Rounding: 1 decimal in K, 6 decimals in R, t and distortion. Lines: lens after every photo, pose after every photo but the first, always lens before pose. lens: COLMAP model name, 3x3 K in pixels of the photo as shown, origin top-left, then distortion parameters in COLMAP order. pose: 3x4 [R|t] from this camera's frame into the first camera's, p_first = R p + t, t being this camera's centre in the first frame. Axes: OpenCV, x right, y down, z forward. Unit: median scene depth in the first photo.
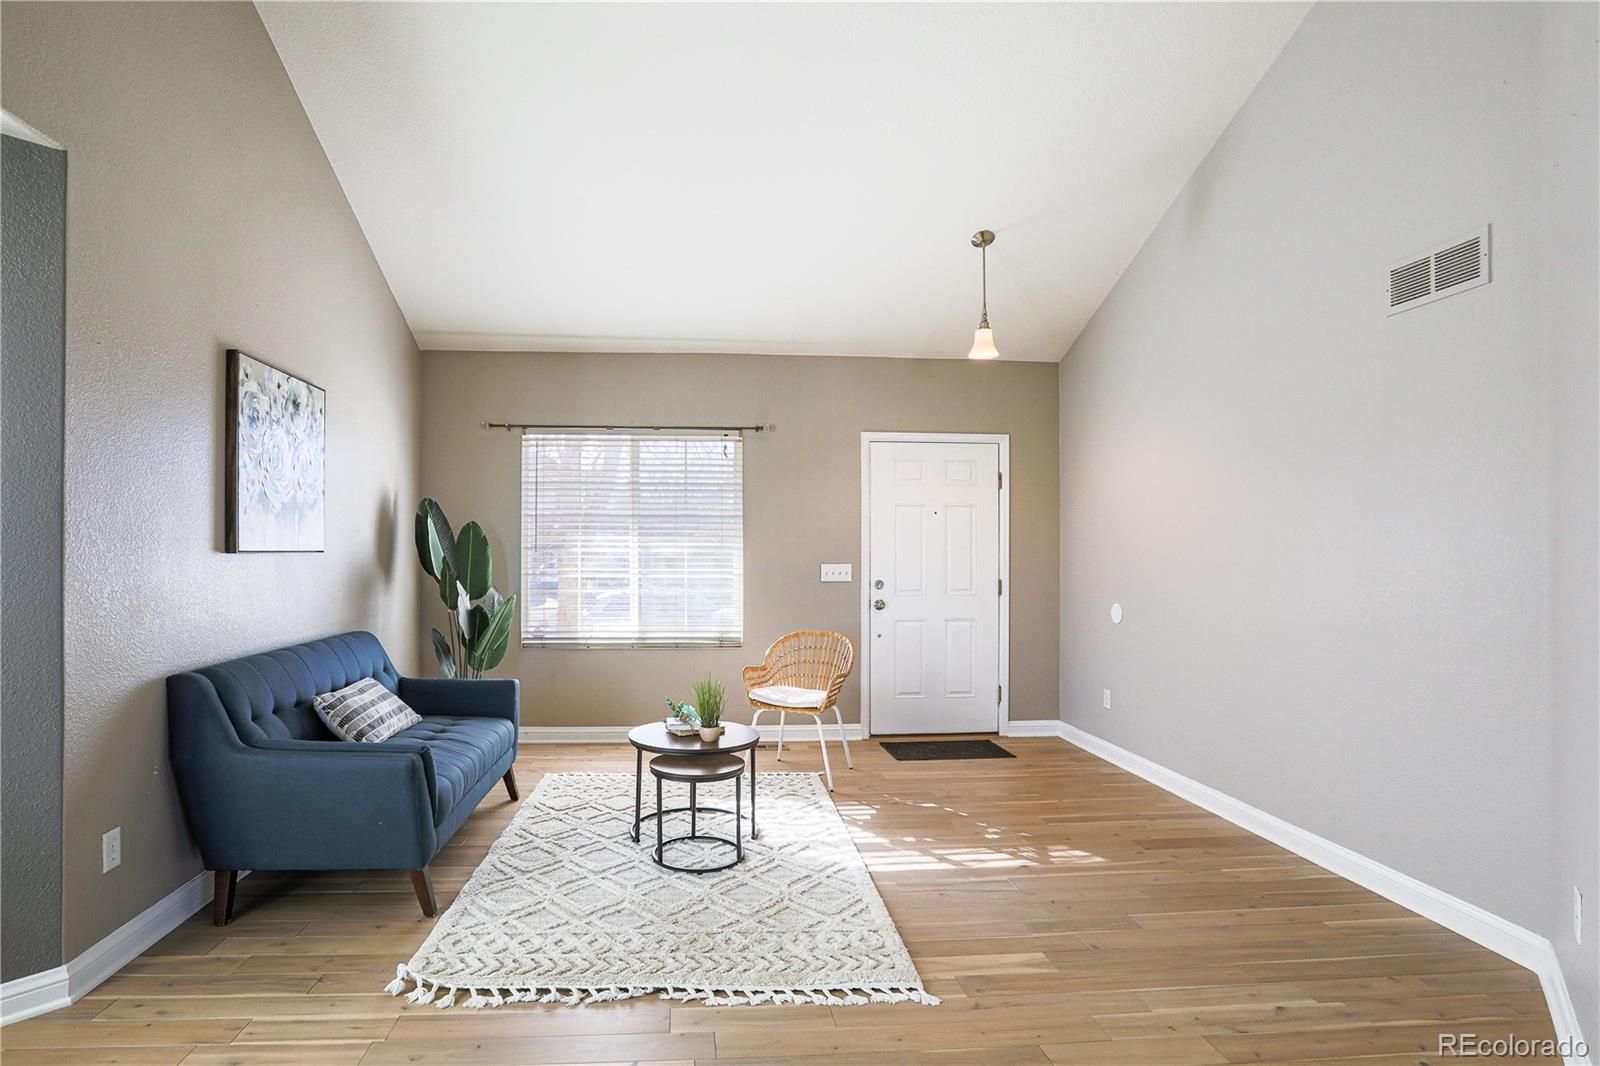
lens RADIAL K [[821.5, 0, 747.7], [0, 821.5, 536.3], [0, 0, 1]] dist [-0.048826, 0.017335]
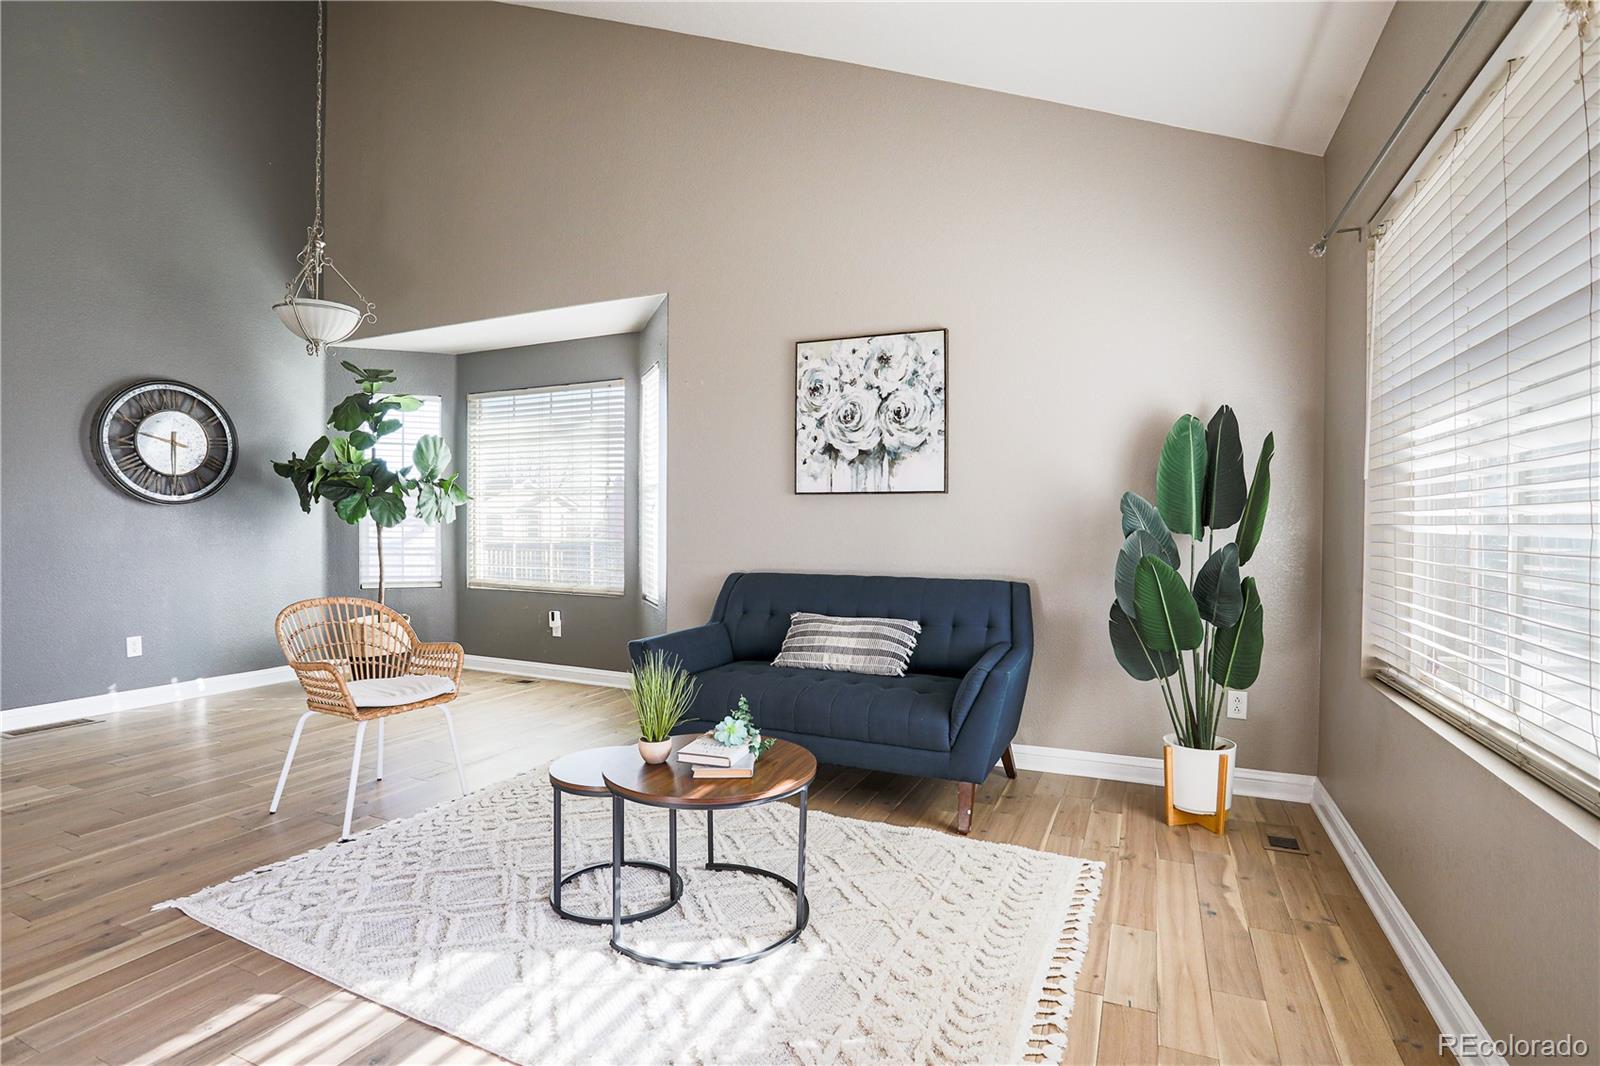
lens RADIAL K [[821.5, 0, 815.5], [0, 821.5, 524.4], [0, 0, 1]] dist [-0.048826, 0.017335]
pose [[-0.486714, -0.000118, -0.873561, 0.486060], [0.012631, 0.999895, -0.007173, 0.072492], [0.873470, -0.014525, -0.486661, 1.526176]]
